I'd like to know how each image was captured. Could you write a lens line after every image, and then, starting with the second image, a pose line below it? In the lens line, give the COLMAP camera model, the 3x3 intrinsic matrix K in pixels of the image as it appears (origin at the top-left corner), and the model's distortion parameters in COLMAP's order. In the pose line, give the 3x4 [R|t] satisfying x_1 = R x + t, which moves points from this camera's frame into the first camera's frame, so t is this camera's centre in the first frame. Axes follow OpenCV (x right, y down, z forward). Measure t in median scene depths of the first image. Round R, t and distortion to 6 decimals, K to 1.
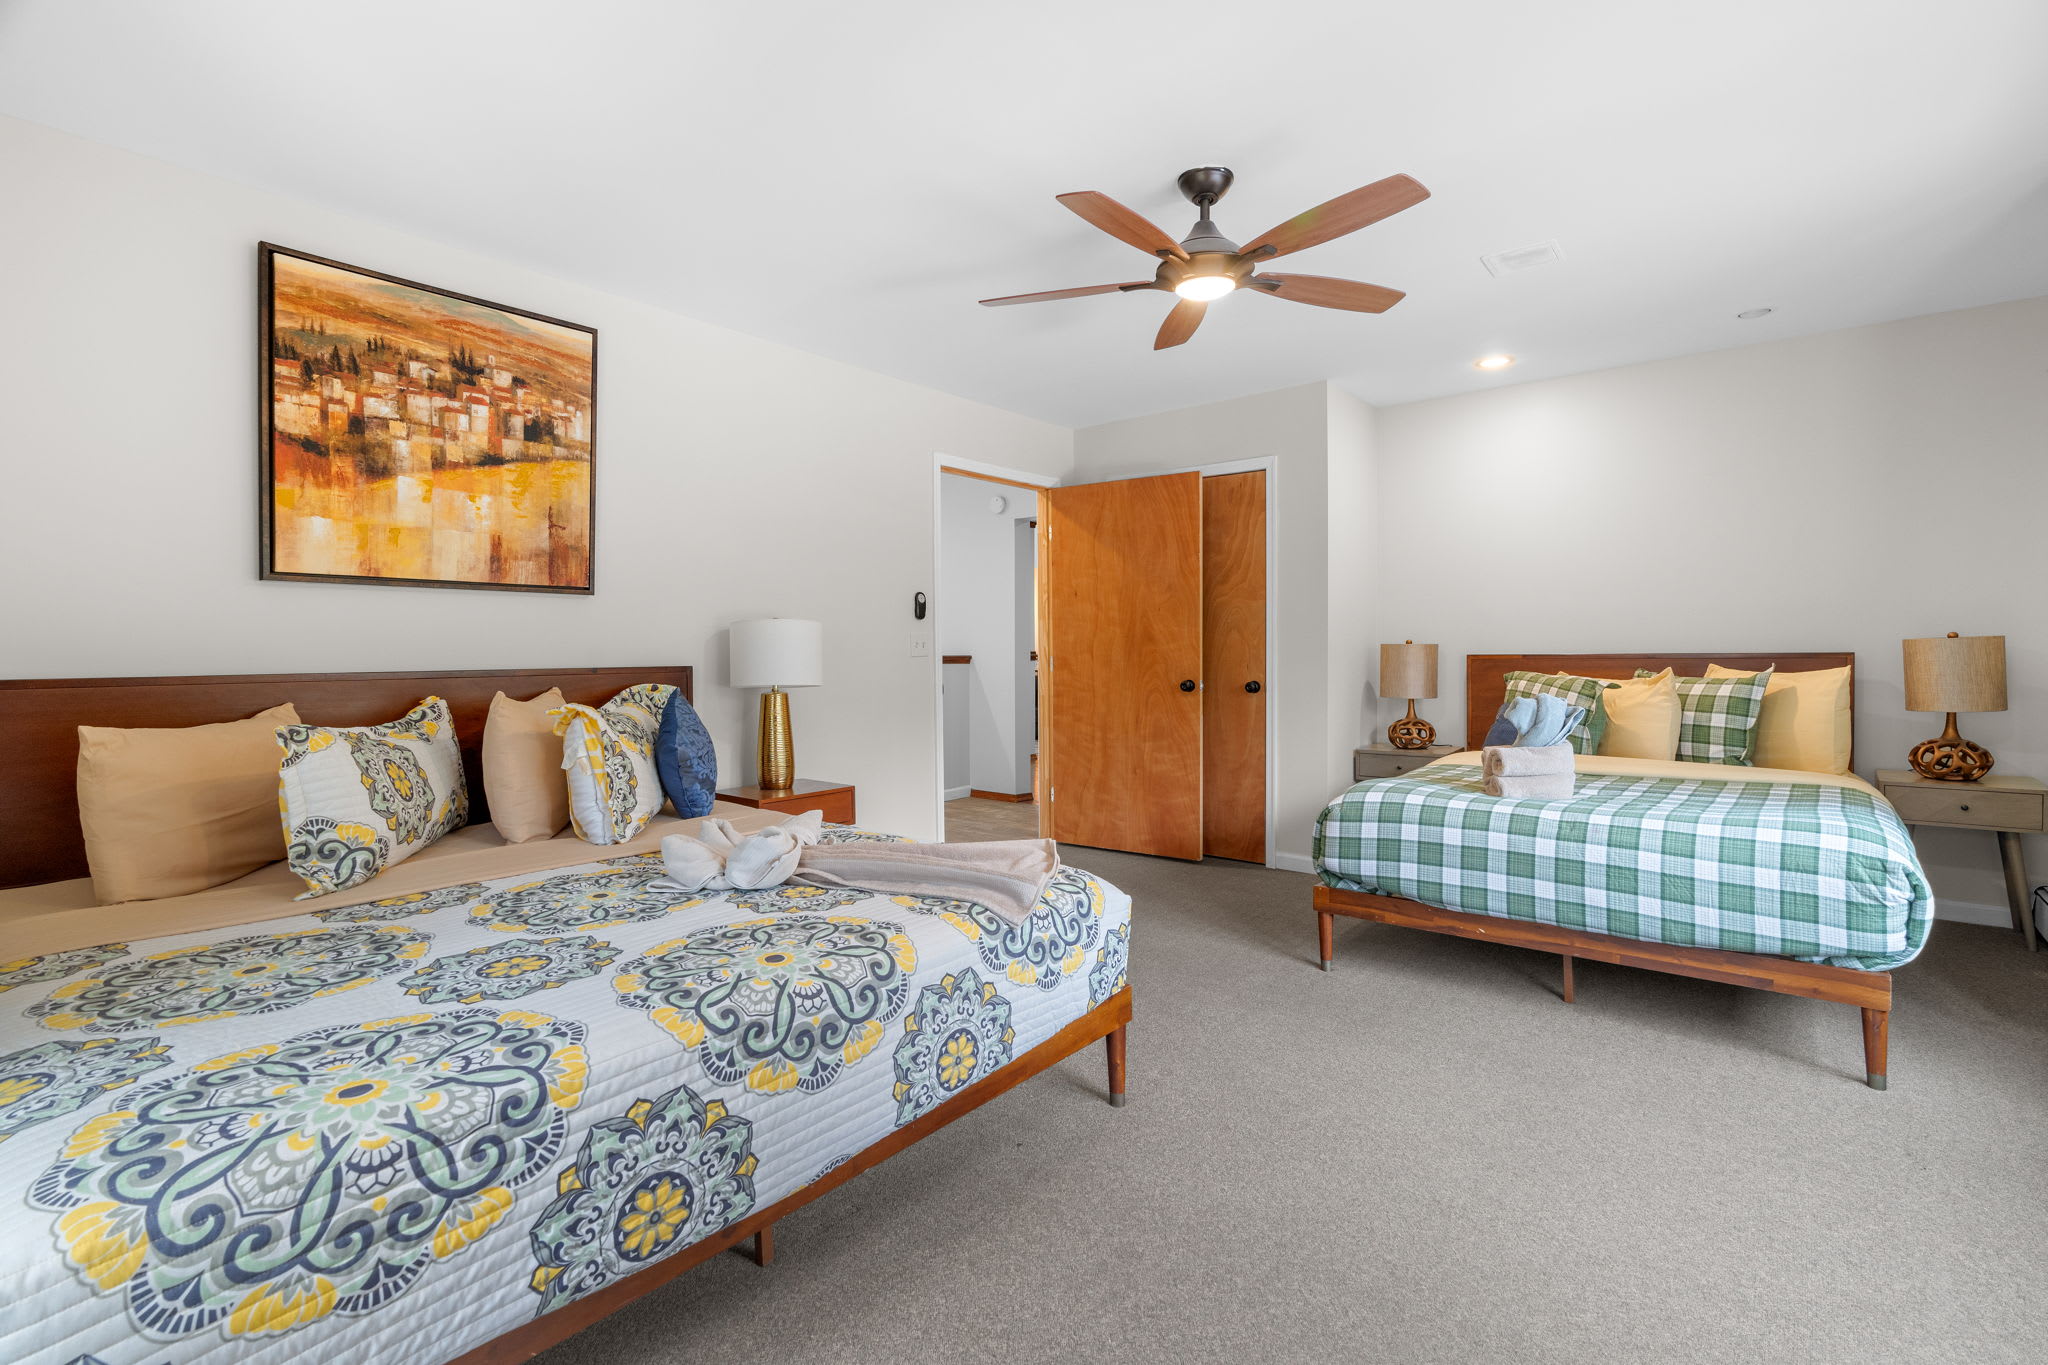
lens RADIAL K [[964.5, 0, 1015.4], [0, 964.5, 668.4], [0, 0, 1]] dist [-0.018859, 0.005973]
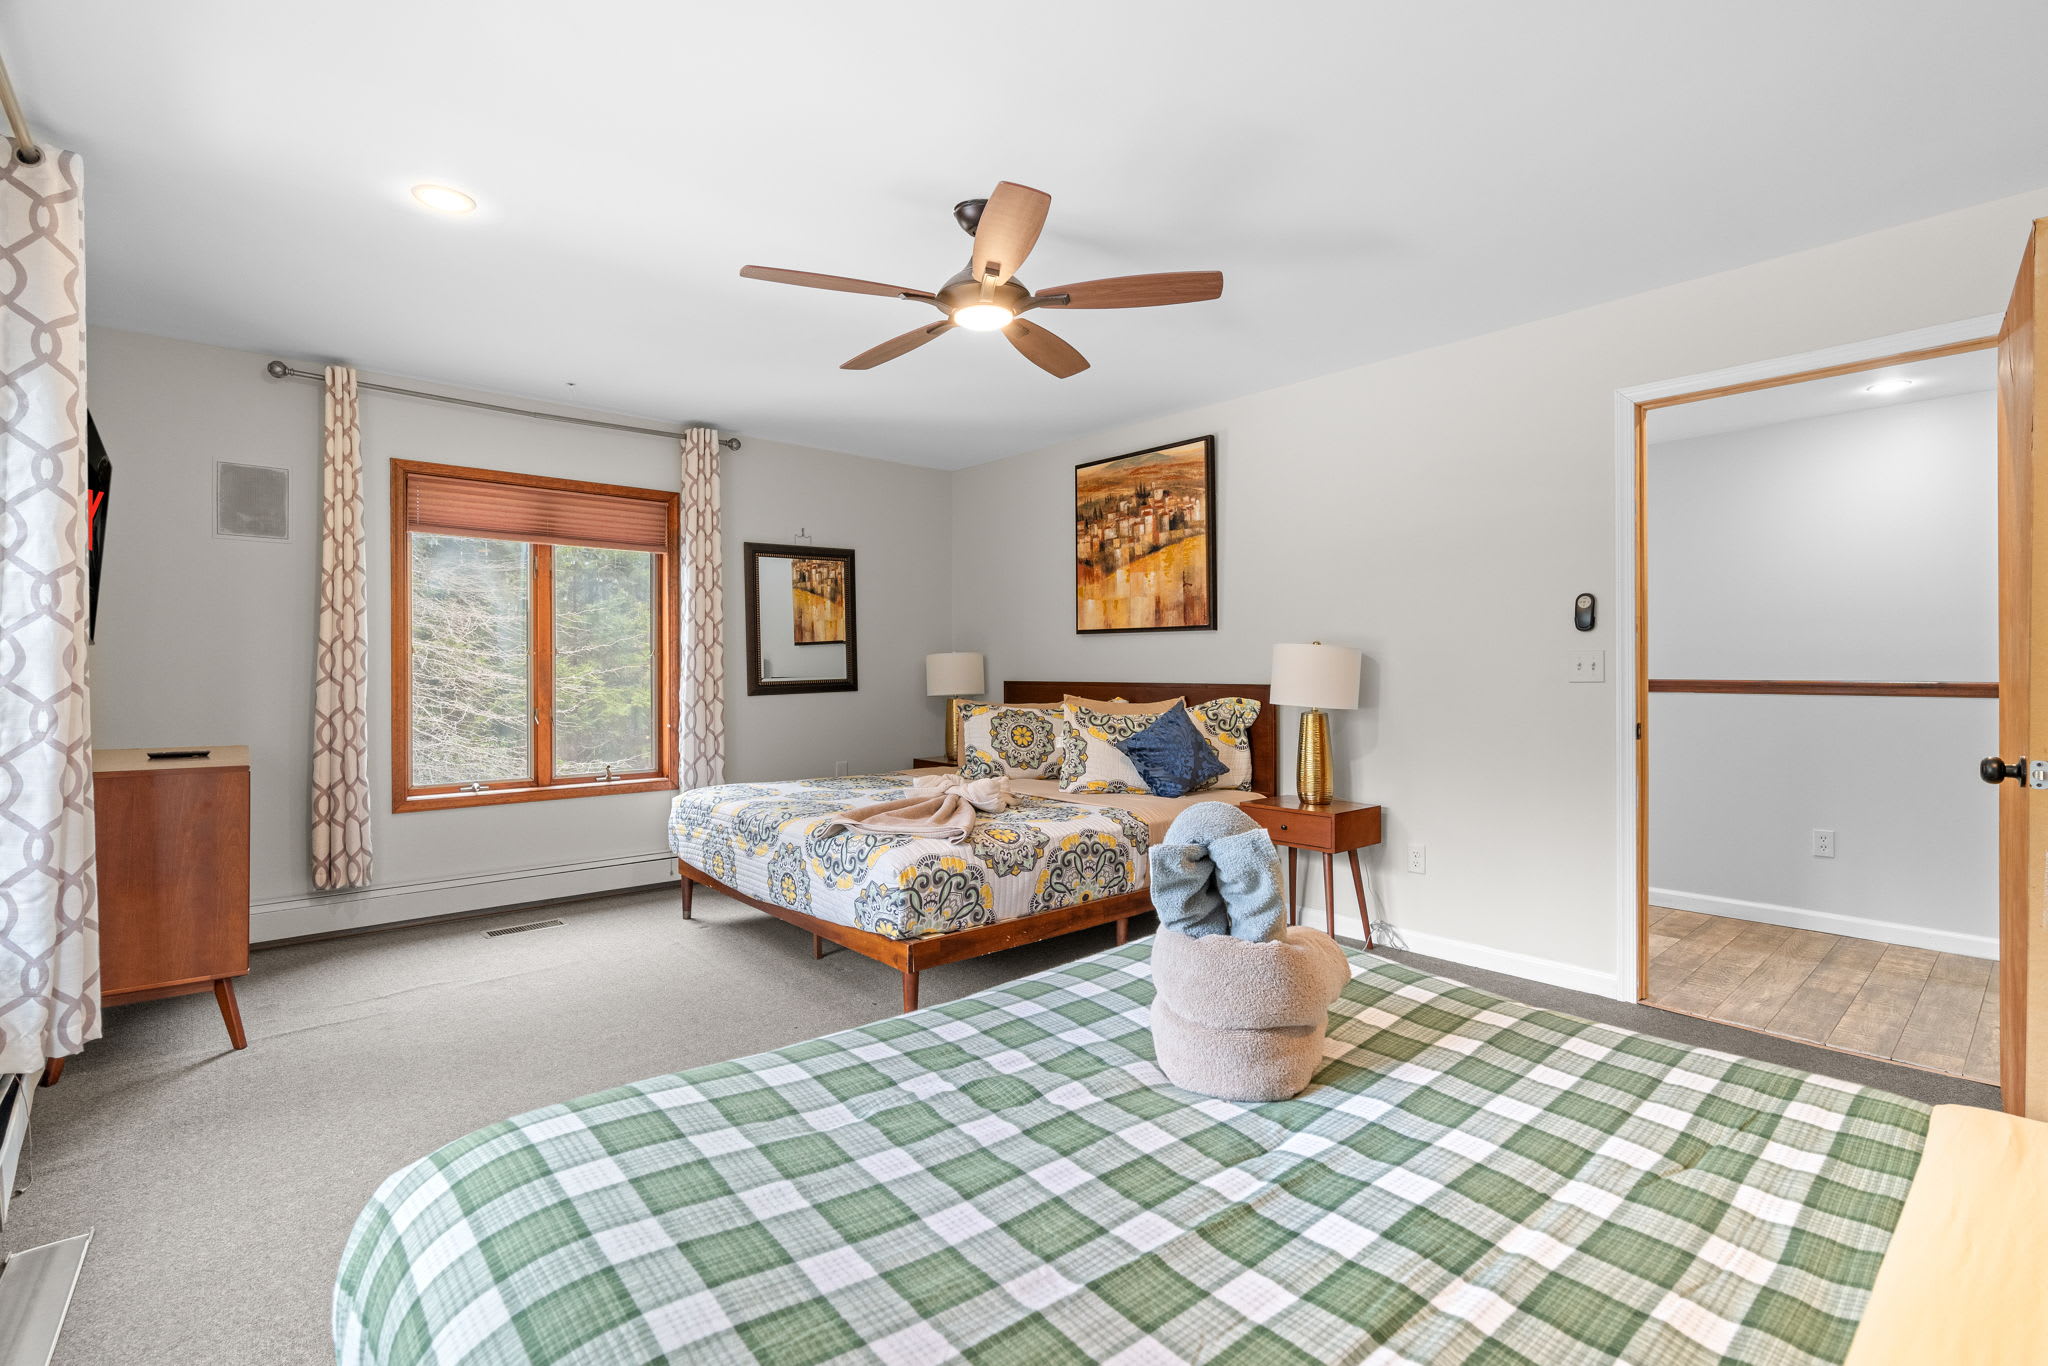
lens RADIAL K [[964.5, 0, 1044.1], [0, 964.5, 683.7], [0, 0, 1]] dist [-0.018859, 0.005973]
pose [[-0.166799, 0.020509, -0.985778, 1.080879], [-0.017883, 0.999556, 0.023821, -0.033047], [0.985829, 0.021602, -0.166359, 1.135183]]
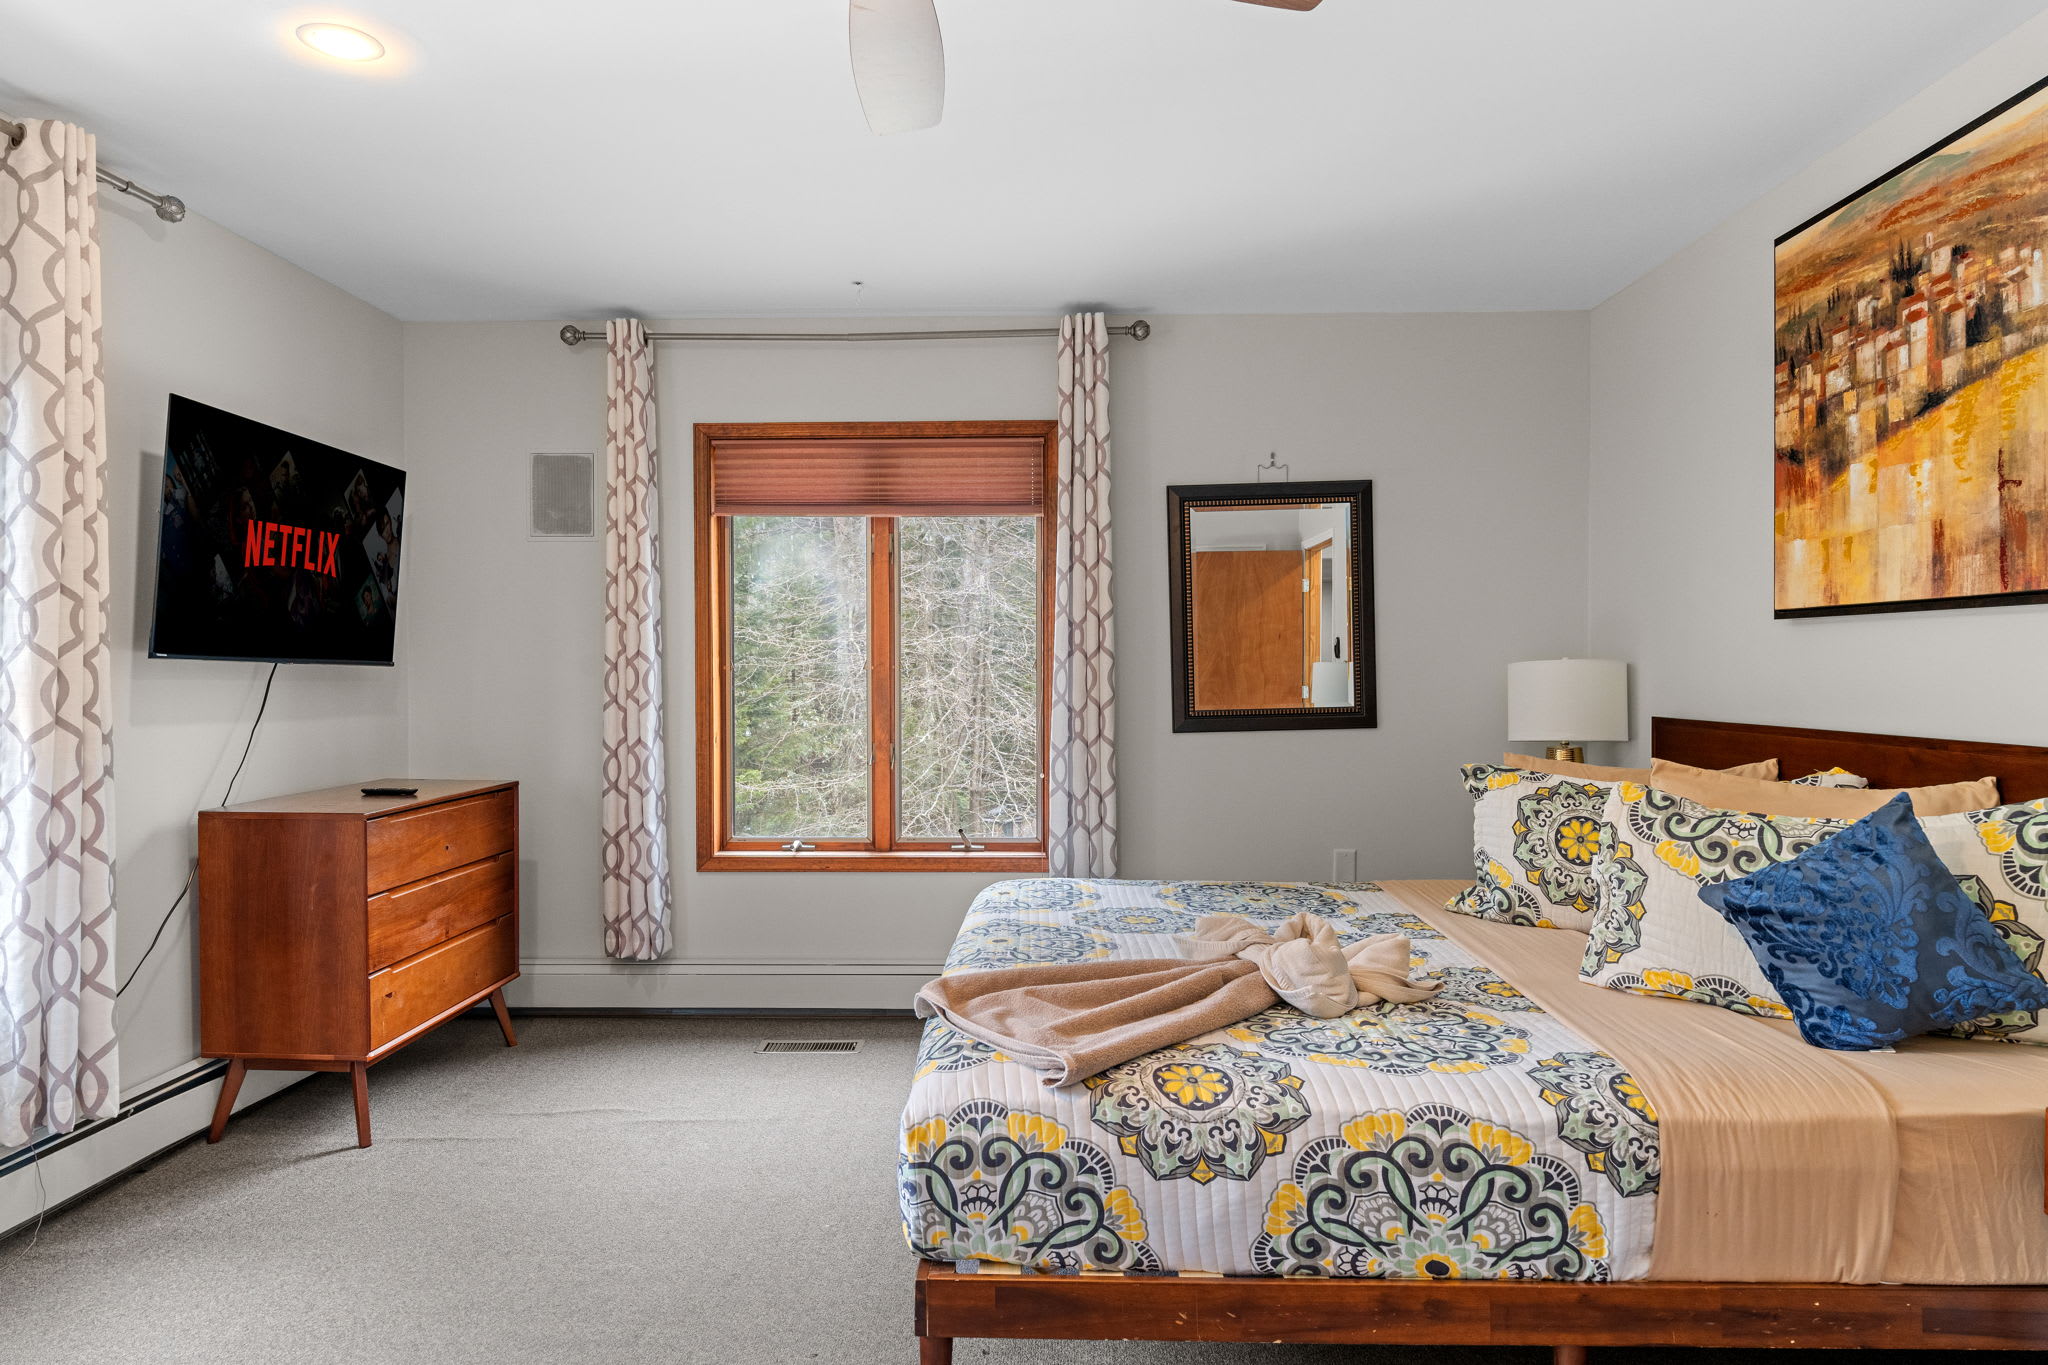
lens RADIAL K [[1298.3, 0, 984.9], [0, 1298.3, 712.1], [0, 0, 1]] dist [-0.003639, 0.002921]
pose [[-0.806917, 0.026709, -0.590060, 0.469086], [-0.004789, 0.998648, 0.051754, -0.058804], [0.590645, 0.044587, -0.805699, 1.380405]]
